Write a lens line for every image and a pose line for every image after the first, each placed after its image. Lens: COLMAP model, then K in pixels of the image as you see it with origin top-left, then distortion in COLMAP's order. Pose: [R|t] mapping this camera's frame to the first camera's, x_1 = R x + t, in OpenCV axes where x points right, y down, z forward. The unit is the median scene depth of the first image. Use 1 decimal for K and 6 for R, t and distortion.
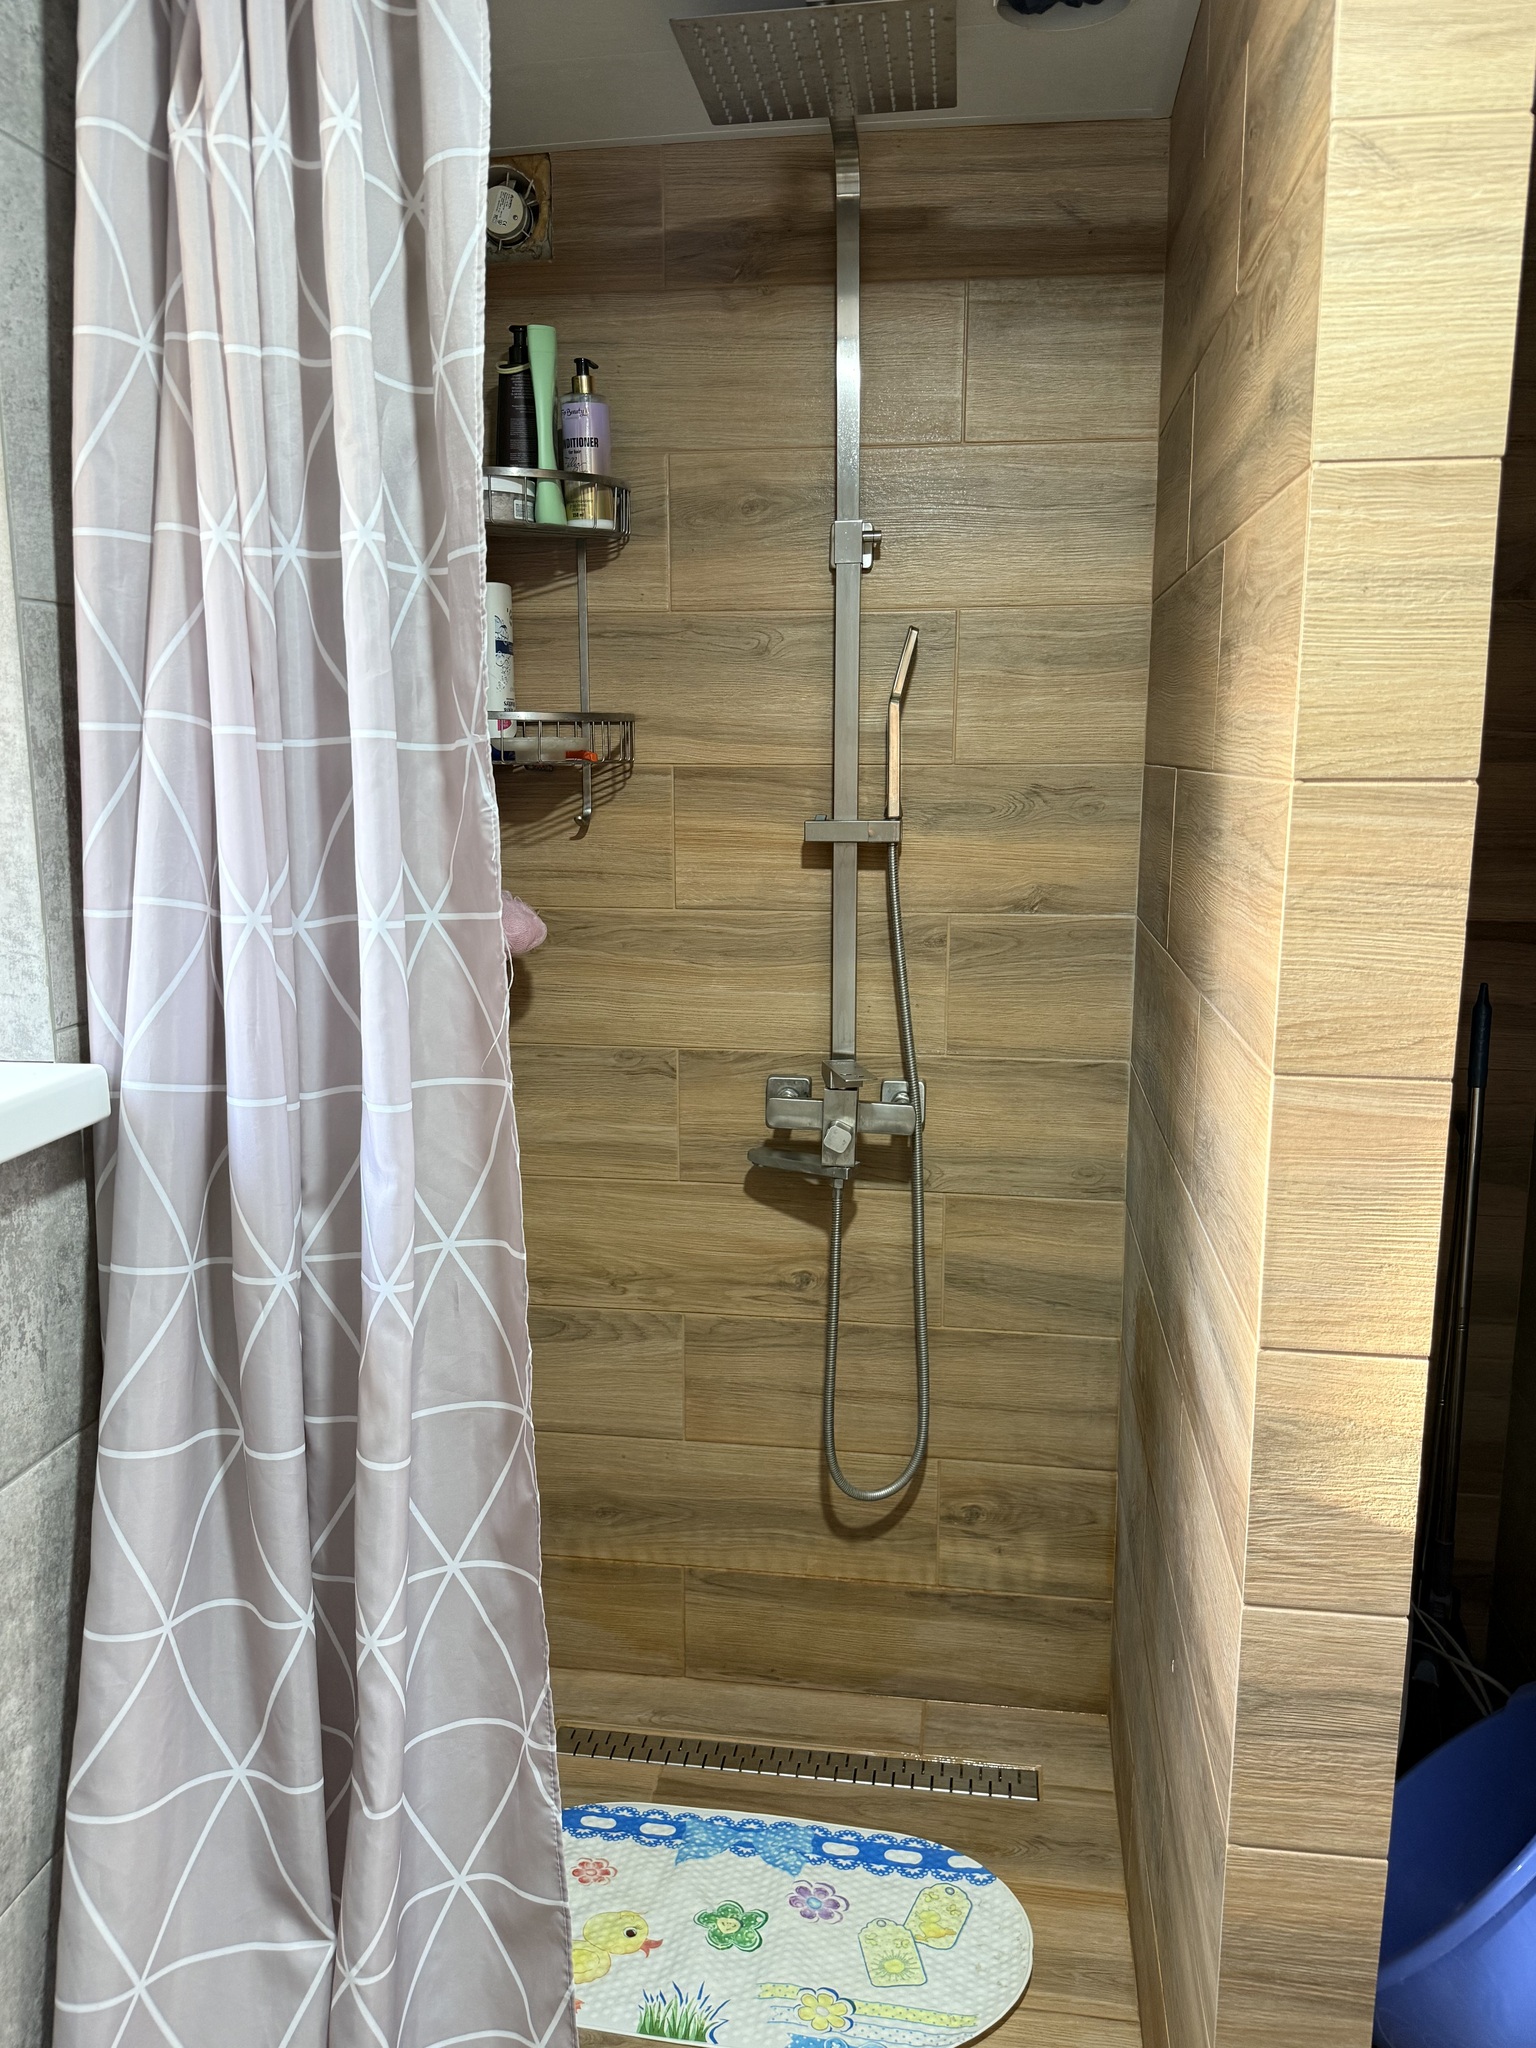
lens RADIAL K [[1506.7, 0, 771.3], [0, 1506.7, 1033.7], [0, 0, 1]] dist [0.056207, -0.093829]
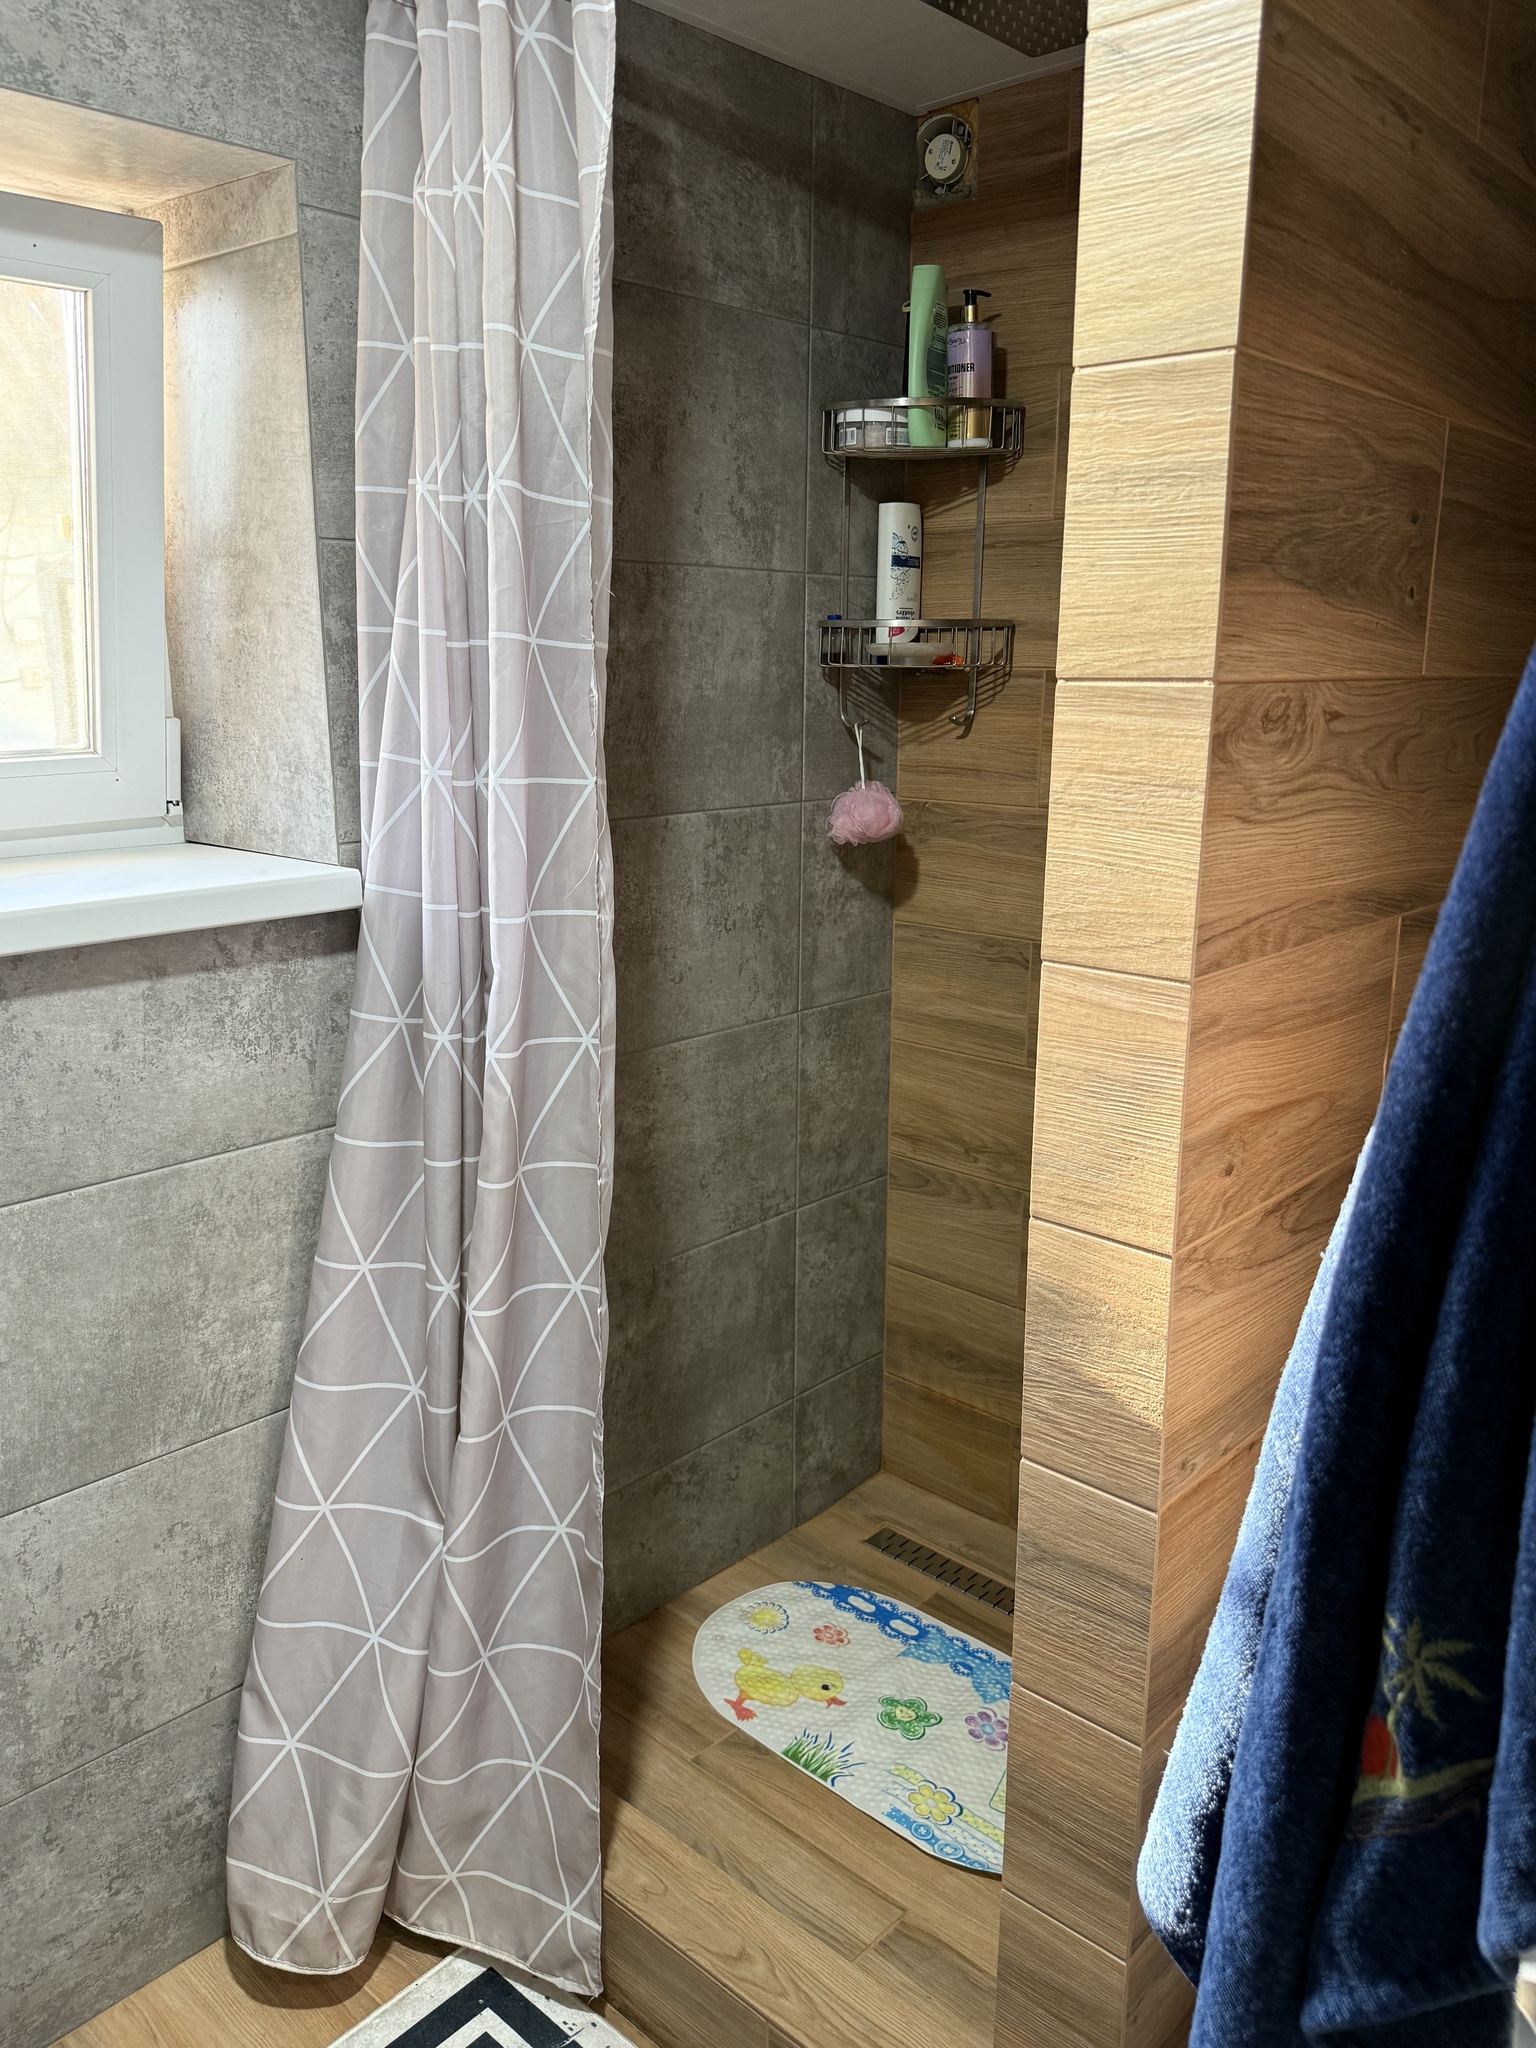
lens RADIAL K [[1506.7, 0, 755.6], [0, 1506.7, 1025.8], [0, 0, 1]] dist [0.056207, -0.093829]
pose [[0.834744, 0.138787, -0.532860, 0.658341], [-0.112726, 0.990291, 0.081339, 0.008431], [0.538976, -0.007830, 0.842285, 0.000572]]
